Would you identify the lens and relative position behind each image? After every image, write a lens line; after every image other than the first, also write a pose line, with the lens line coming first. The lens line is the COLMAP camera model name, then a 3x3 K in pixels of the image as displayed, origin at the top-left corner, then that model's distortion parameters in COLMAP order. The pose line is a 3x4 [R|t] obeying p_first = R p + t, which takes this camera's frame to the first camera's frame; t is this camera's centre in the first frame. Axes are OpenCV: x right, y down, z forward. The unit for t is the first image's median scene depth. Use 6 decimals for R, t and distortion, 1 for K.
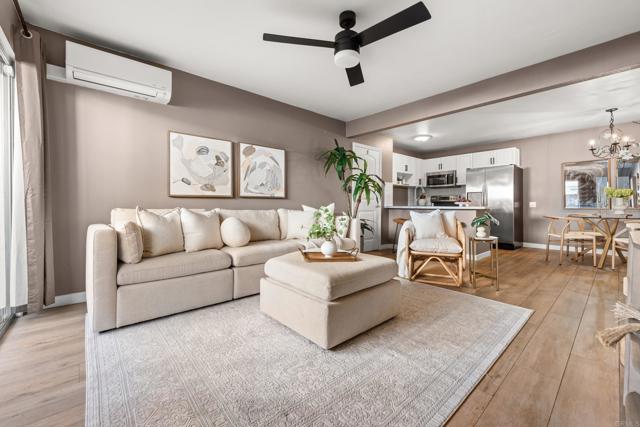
lens RADIAL K [[263.1, 0, 320.7], [0, 263.1, 204.1], [0, 0, 1]] dist [-0.000889, -0.000358]
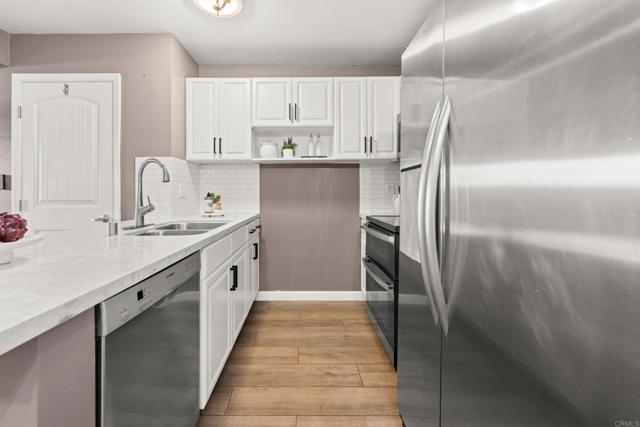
lens RADIAL K [[267.8, 0, 303.0], [0, 267.8, 191.2], [0, 0, 1]] dist [0.000390, -0.000006]
pose [[0.747687, -0.009087, -0.663989, 1.087142], [0.006725, 0.999959, -0.006113, -0.045031], [0.664017, 0.000105, 0.747717, 1.360926]]
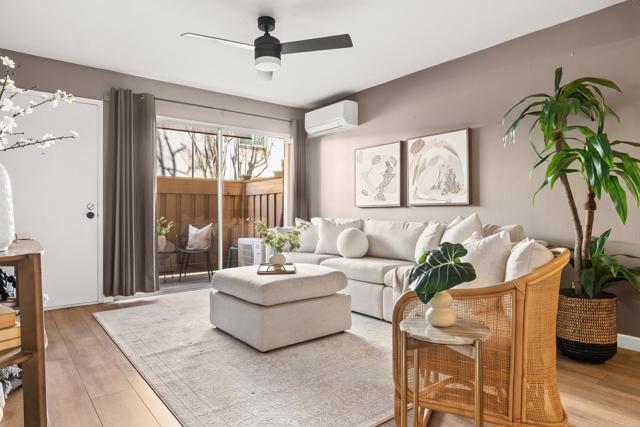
lens RADIAL K [[395.7, 0, 315.8], [0, 395.7, 211.6], [0, 0, 1]] dist [0.000772, 0.000175]
pose [[-0.057507, -0.004159, -0.998336, 0.910677], [0.004457, 0.999980, -0.004422, -0.003615], [0.998335, -0.004703, -0.057487, 0.748669]]
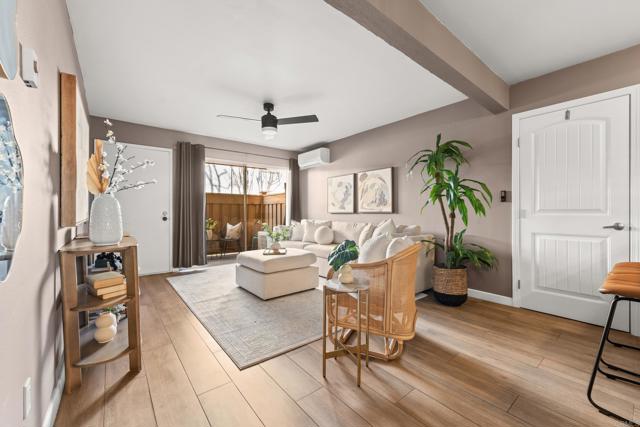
lens RADIAL K [[260.4, 0, 316.9], [0, 260.4, 212.1], [0, 0, 1]] dist [0.000897, -0.000014]
pose [[-0.049669, -0.003407, -0.998760, 1.008140], [0.004155, 0.999985, -0.003618, -0.024767], [0.998757, -0.004329, -0.049654, 0.817298]]
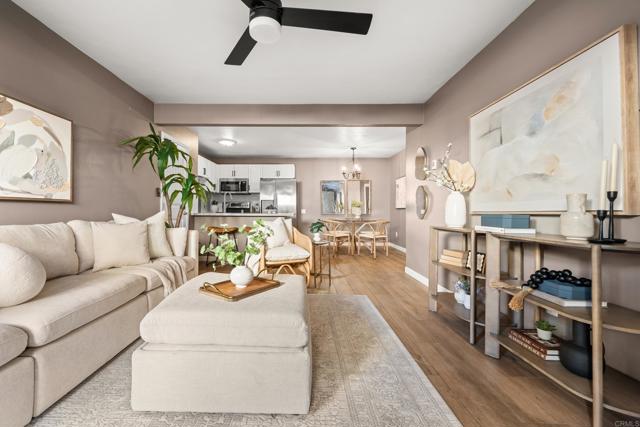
lens RADIAL K [[266.1, 0, 298.4], [0, 266.1, 209.7], [0, 0, 1]] dist [0.001043, 0.000260]
pose [[0.681205, 0.004369, 0.732080, -0.248149], [-0.007433, 0.999972, 0.000949, -0.010490], [-0.732055, -0.006088, 0.681218, 0.229750]]
